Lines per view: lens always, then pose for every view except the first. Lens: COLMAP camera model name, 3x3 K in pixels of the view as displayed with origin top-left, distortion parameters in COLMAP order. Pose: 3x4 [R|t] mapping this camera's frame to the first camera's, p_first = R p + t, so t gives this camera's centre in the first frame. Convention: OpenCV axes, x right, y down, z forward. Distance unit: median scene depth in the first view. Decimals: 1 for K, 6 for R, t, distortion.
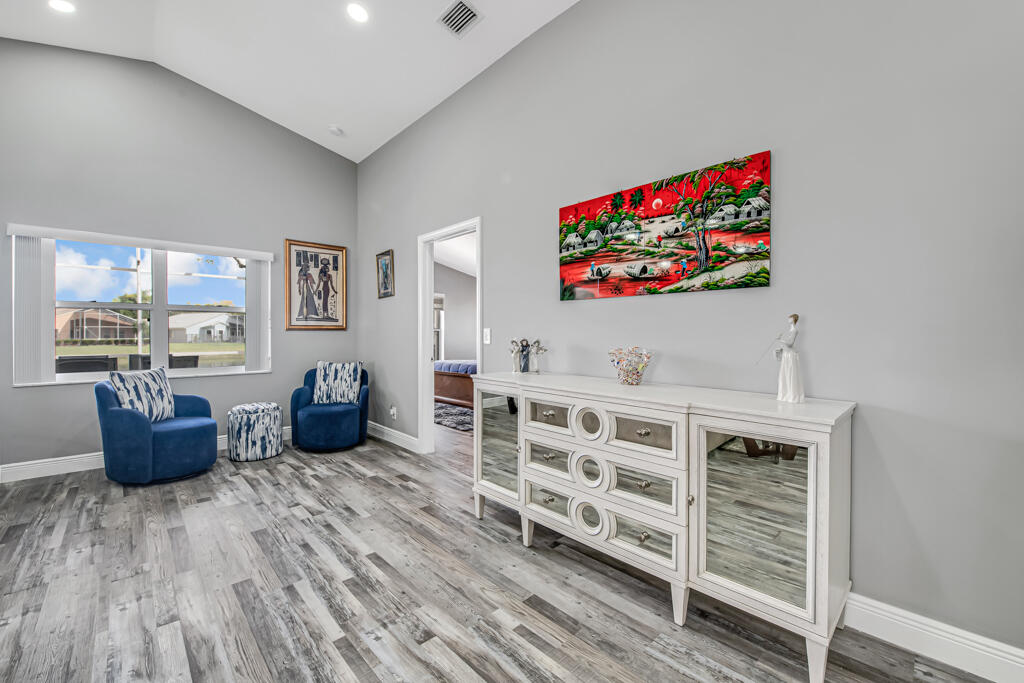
lens RADIAL K [[413.9, 0, 504.9], [0, 413.9, 340.1], [0, 0, 1]] dist [-0.013785, -0.002026]
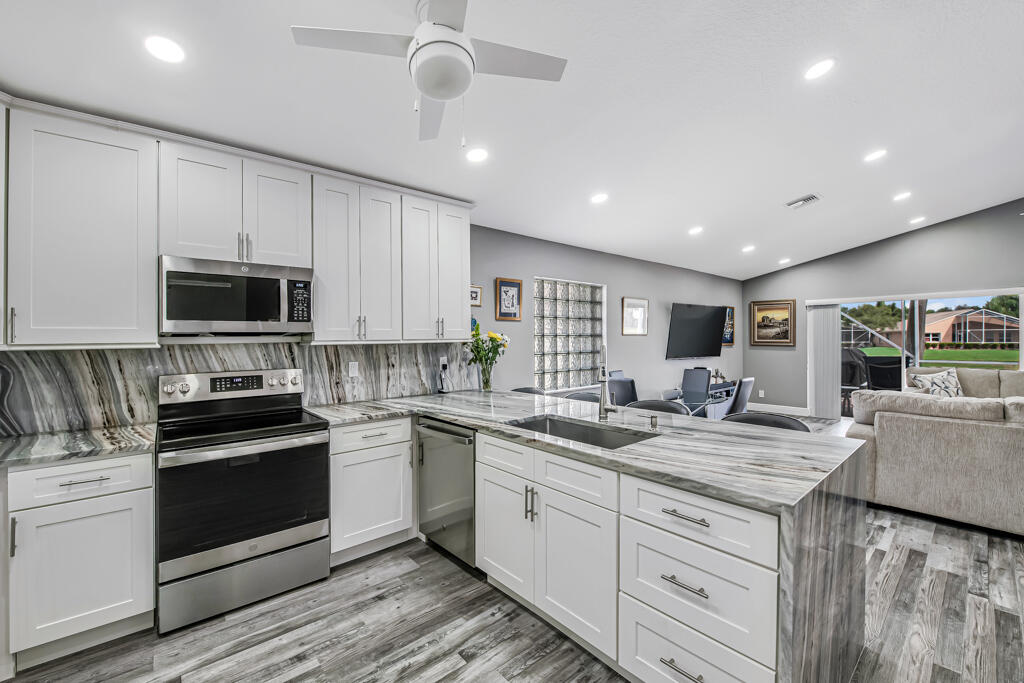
lens RADIAL K [[413.9, 0, 507.4], [0, 413.9, 341.6], [0, 0, 1]] dist [-0.013785, -0.002026]
pose [[-0.045534, 0.006178, -0.998944, 0.135041], [-0.007742, 0.999949, 0.006537, -0.039748], [0.998933, 0.008031, -0.045484, -1.372560]]
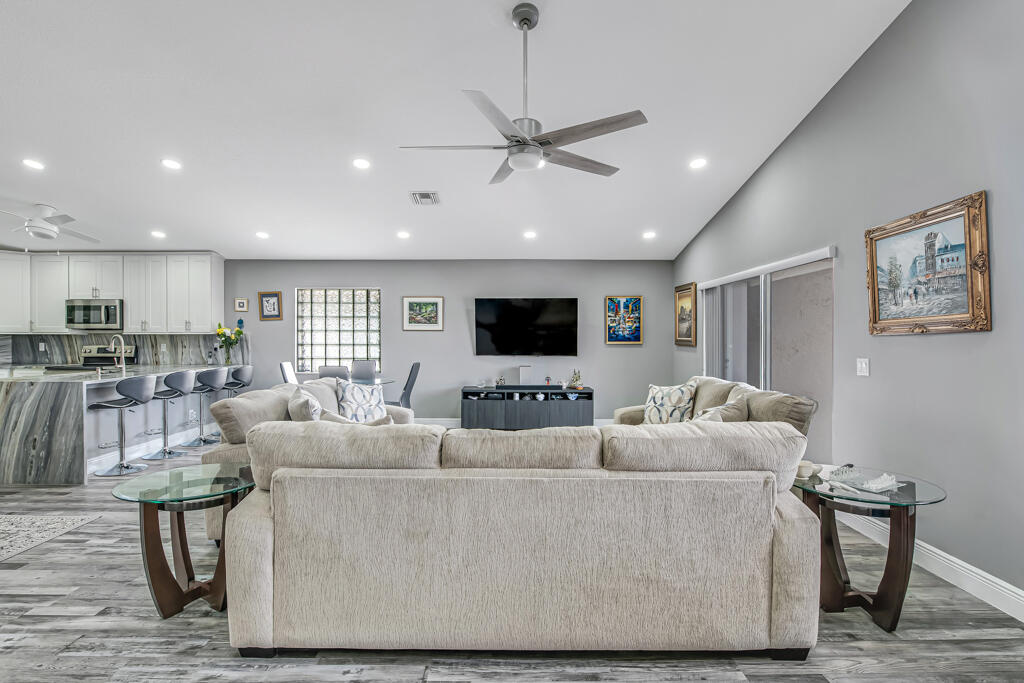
lens RADIAL K [[489.1, 0, 509.1], [0, 489.1, 342.4], [0, 0, 1]] dist [-0.003797, -0.003940]
pose [[-0.677708, 0.006946, -0.735299, -0.257170], [-0.014442, 0.999637, 0.022754, -0.062192], [0.735190, 0.026040, -0.677361, 0.899232]]
